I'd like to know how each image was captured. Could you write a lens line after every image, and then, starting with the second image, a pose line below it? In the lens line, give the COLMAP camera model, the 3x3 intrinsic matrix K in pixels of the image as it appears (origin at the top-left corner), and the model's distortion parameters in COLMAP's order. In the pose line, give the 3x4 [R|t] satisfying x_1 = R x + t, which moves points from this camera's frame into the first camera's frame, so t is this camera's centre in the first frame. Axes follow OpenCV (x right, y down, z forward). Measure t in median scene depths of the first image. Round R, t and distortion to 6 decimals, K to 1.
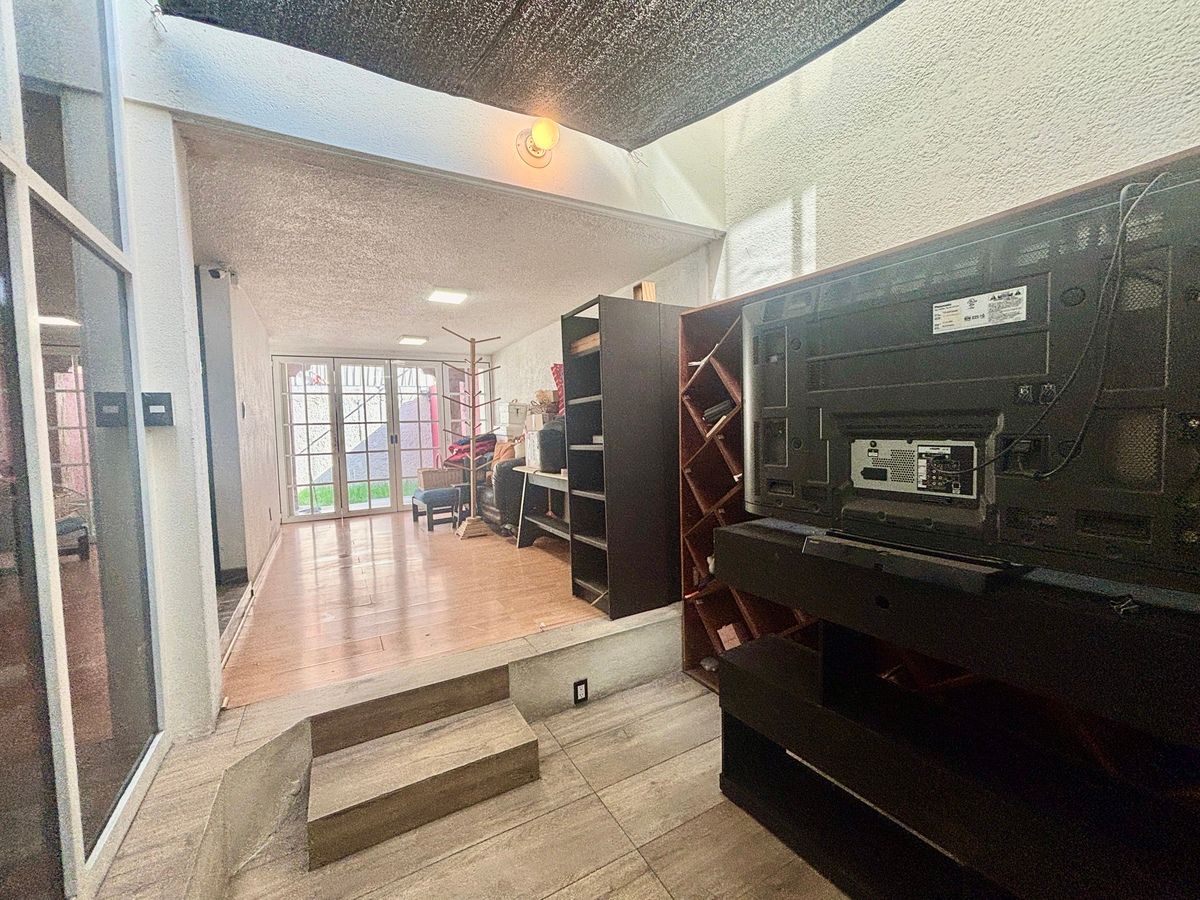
lens RADIAL K [[488.1, 0, 602.4], [0, 488.1, 448.1], [0, 0, 1]] dist [0.011809, -0.001231]
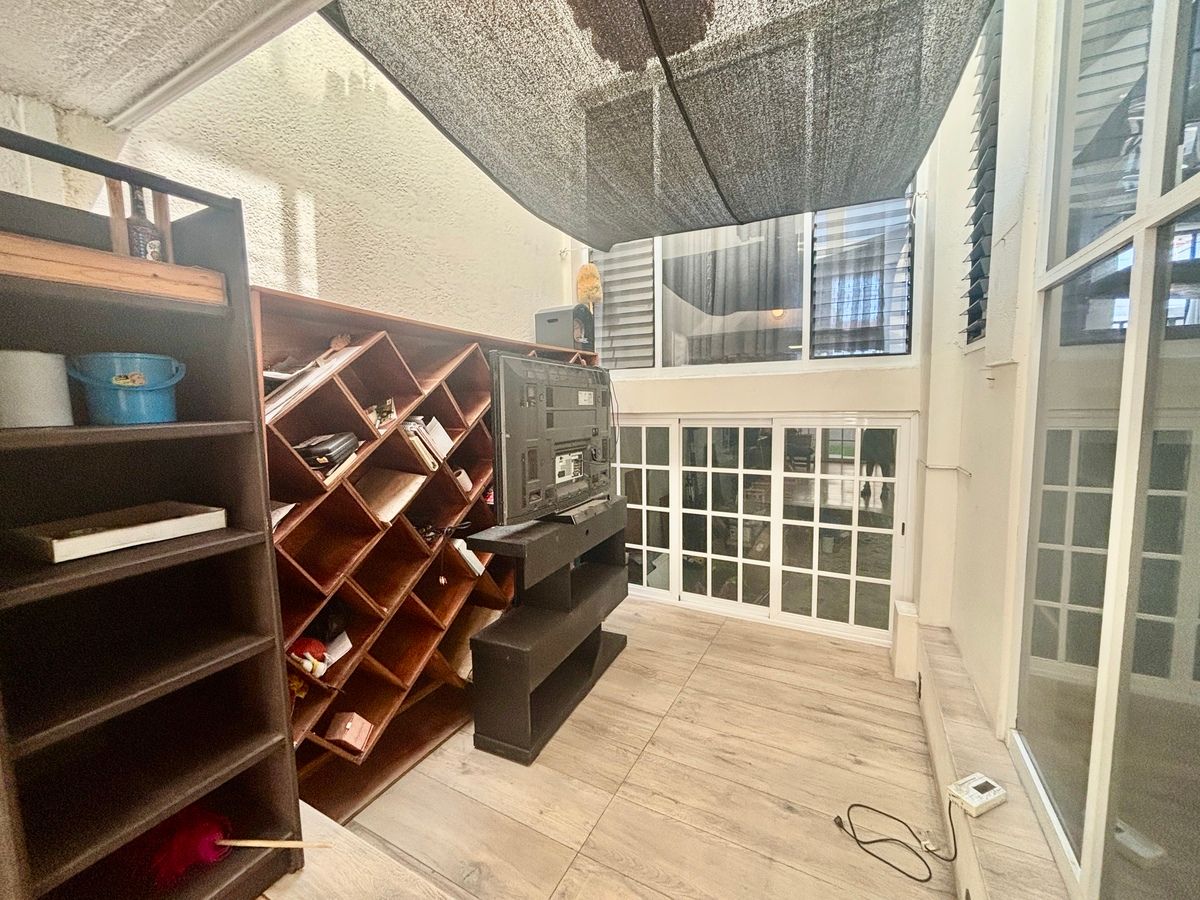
lens RADIAL K [[488.1, 0, 604.3], [0, 488.1, 448.9], [0, 0, 1]] dist [0.011809, -0.001231]
pose [[-0.524695, -0.053465, 0.849610, -1.036555], [0.073176, 0.991499, 0.107586, -0.217440], [-0.848139, 0.118621, -0.516323, 1.742174]]
